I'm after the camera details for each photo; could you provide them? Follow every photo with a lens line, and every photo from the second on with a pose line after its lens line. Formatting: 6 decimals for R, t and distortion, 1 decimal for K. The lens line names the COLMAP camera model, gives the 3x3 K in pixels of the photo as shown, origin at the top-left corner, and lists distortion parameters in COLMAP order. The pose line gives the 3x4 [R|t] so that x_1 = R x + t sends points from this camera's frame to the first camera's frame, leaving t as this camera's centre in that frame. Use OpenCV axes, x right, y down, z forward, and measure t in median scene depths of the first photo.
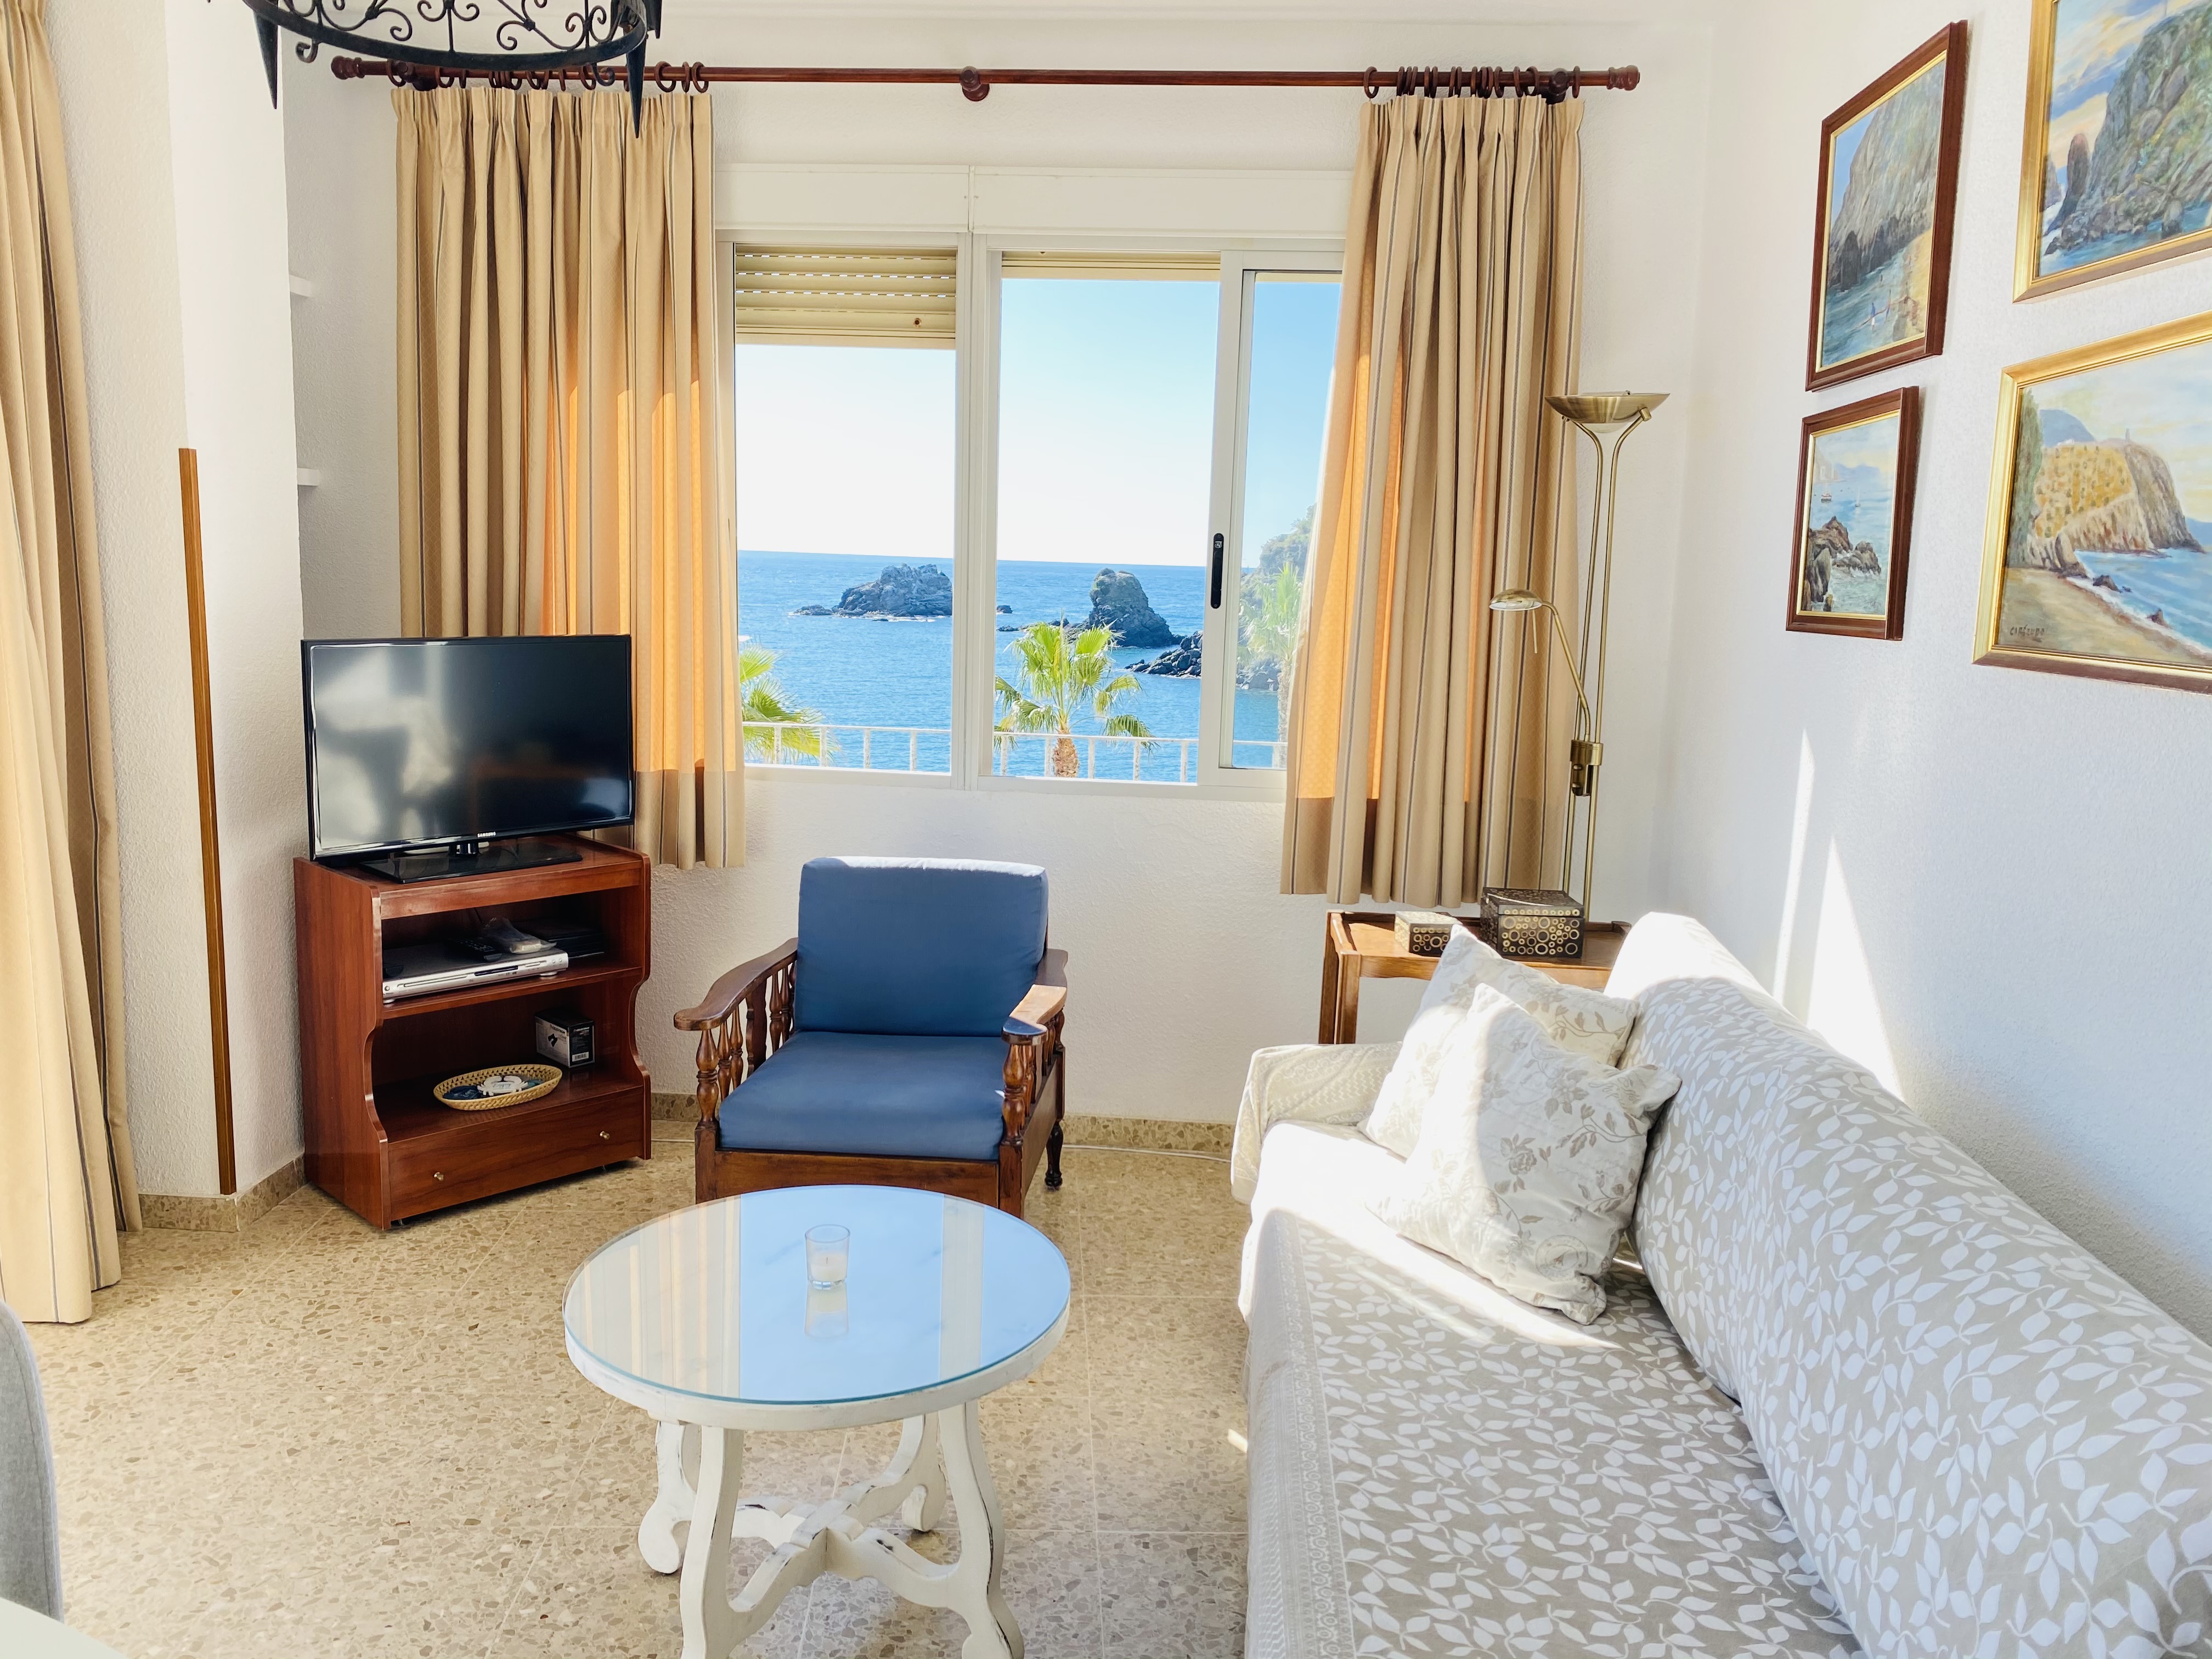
lens RADIAL K [[1693.9, 0, 1125.4], [0, 1693.9, 828.8], [0, 0, 1]] dist [0.021619, -0.025048]
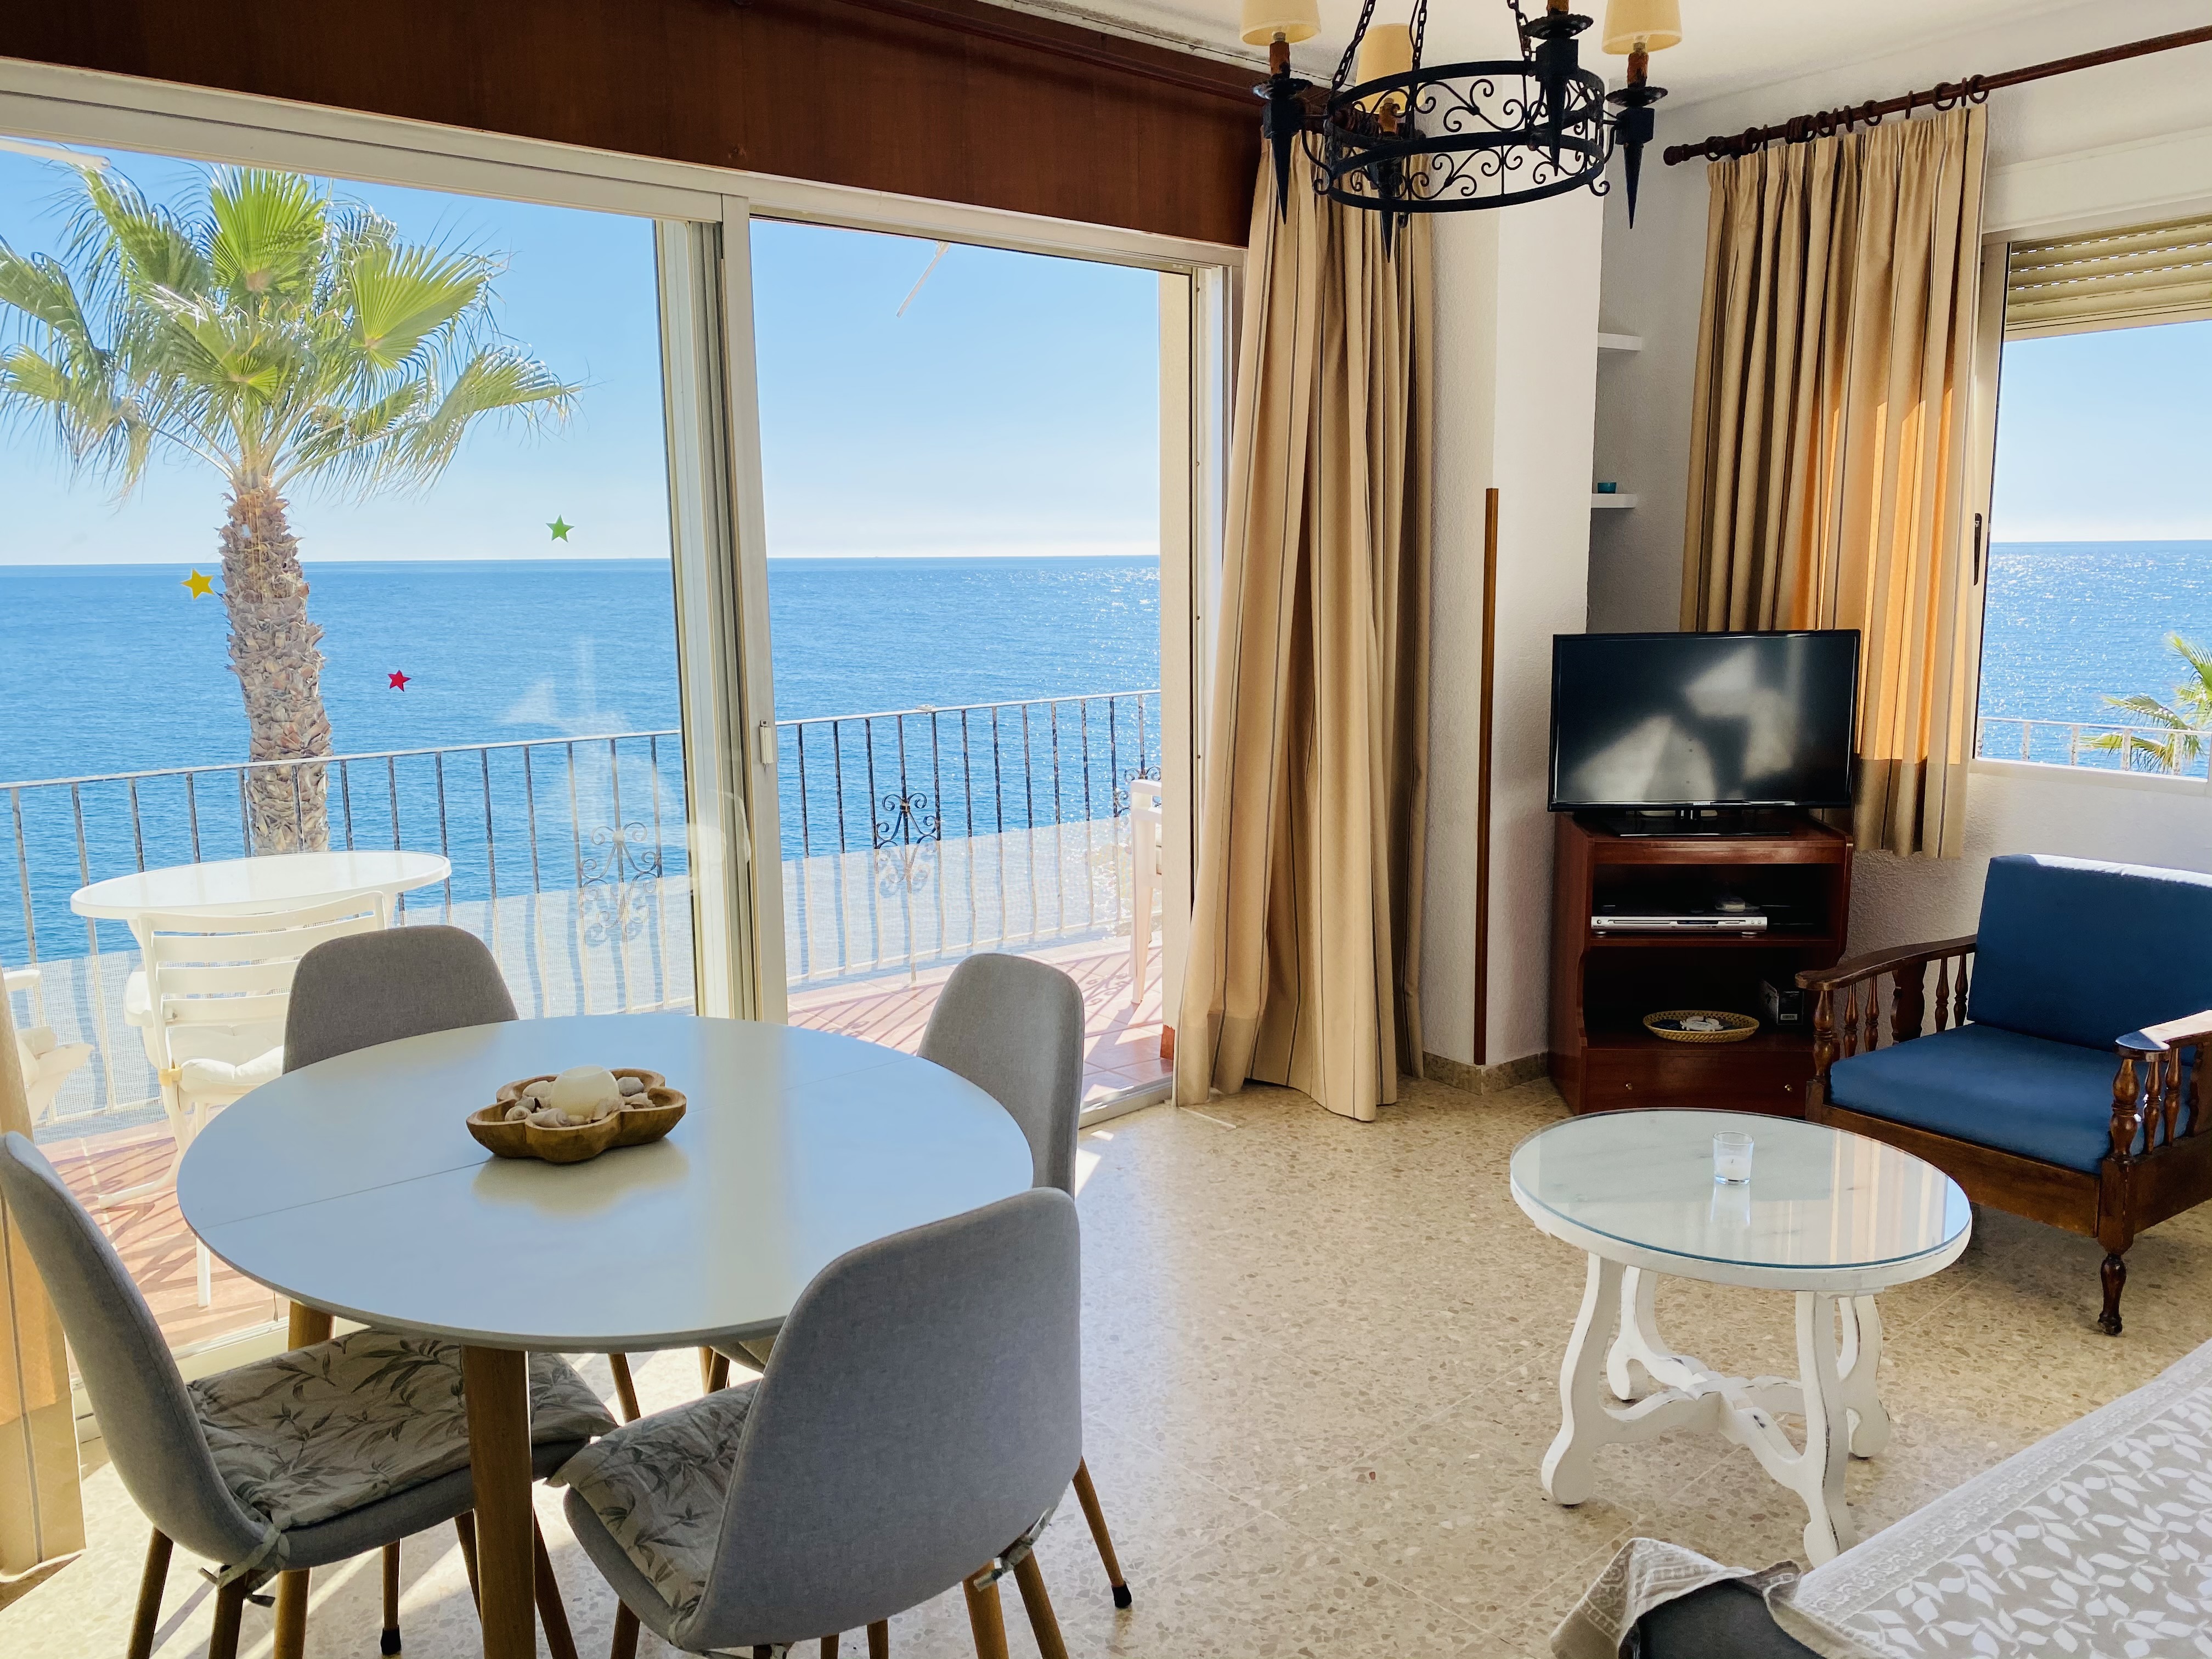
lens RADIAL K [[1693.9, 0, 1109.3], [0, 1693.9, 828.6], [0, 0, 1]] dist [0.021619, -0.025048]
pose [[0.644117, 0.086228, -0.760051, 0.255388], [-0.089662, 0.995287, 0.036931, 0.014477], [0.759654, 0.044360, 0.648813, -0.054107]]
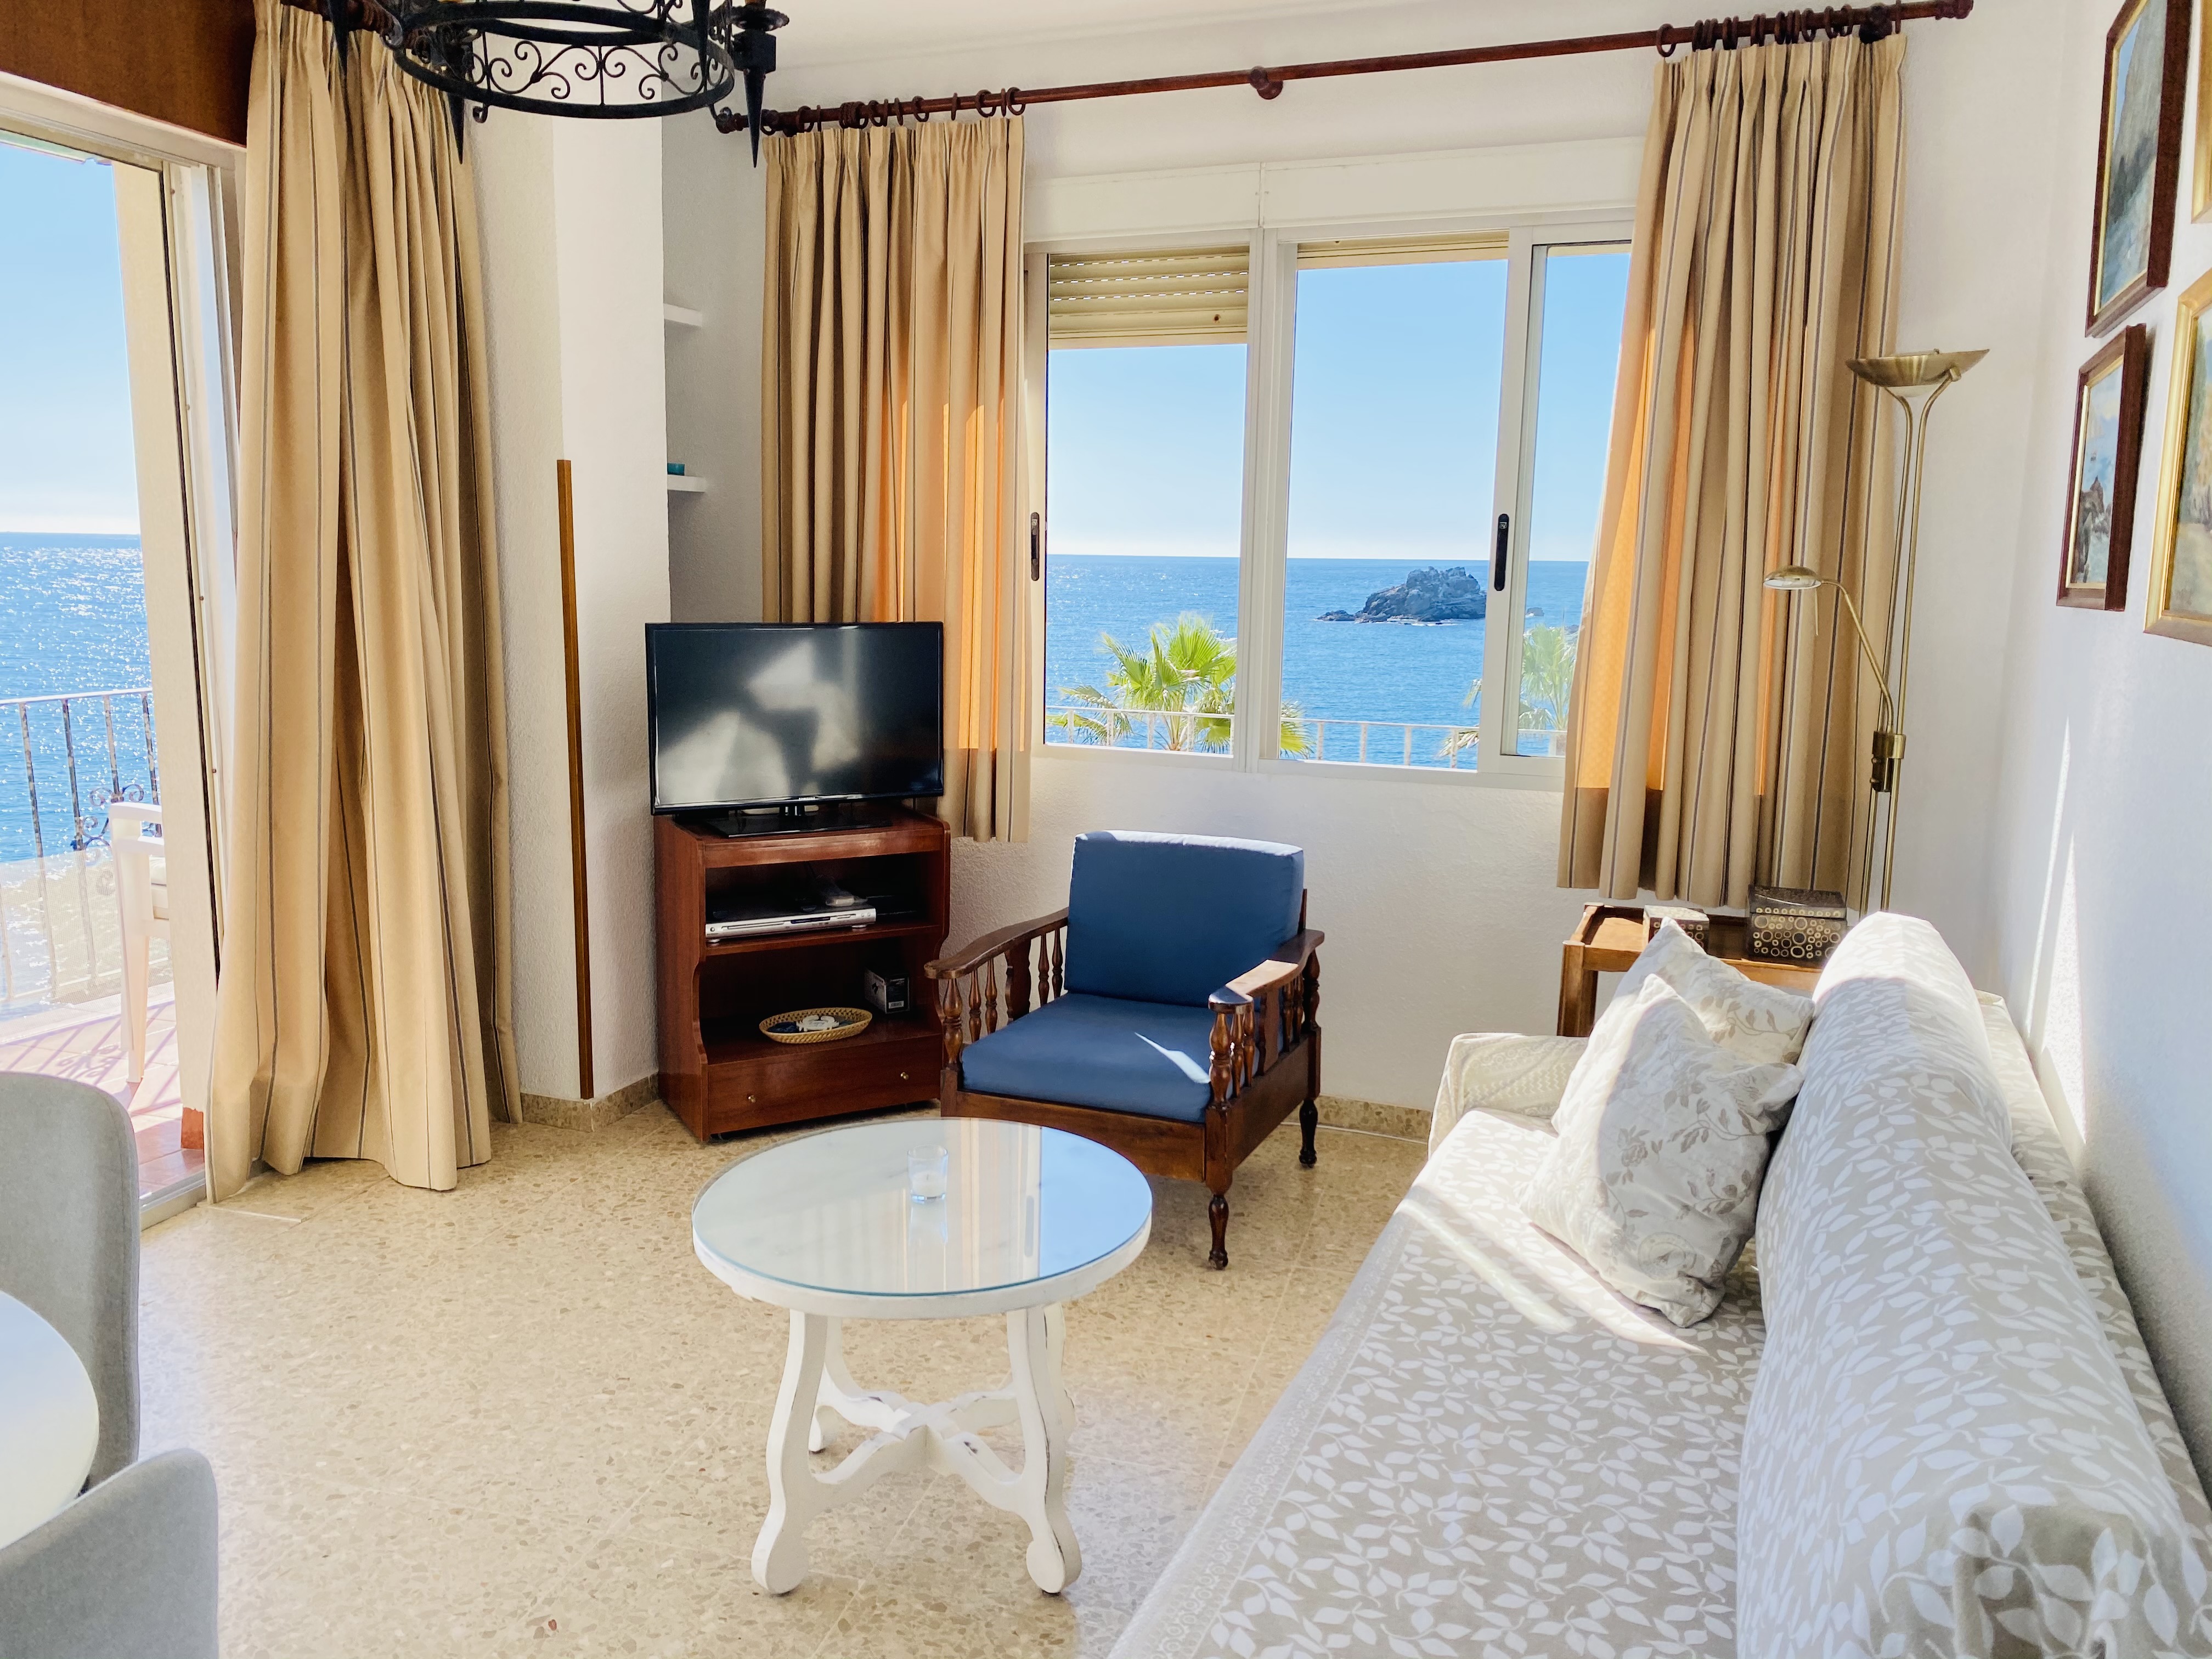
lens RADIAL K [[1693.9, 0, 1109.3], [0, 1693.9, 832.4], [0, 0, 1]] dist [0.021619, -0.025048]
pose [[0.953602, 0.035532, -0.298966, 0.157180], [-0.035762, 0.999349, 0.004705, 0.013922], [0.298939, 0.006205, 0.954252, -0.004746]]
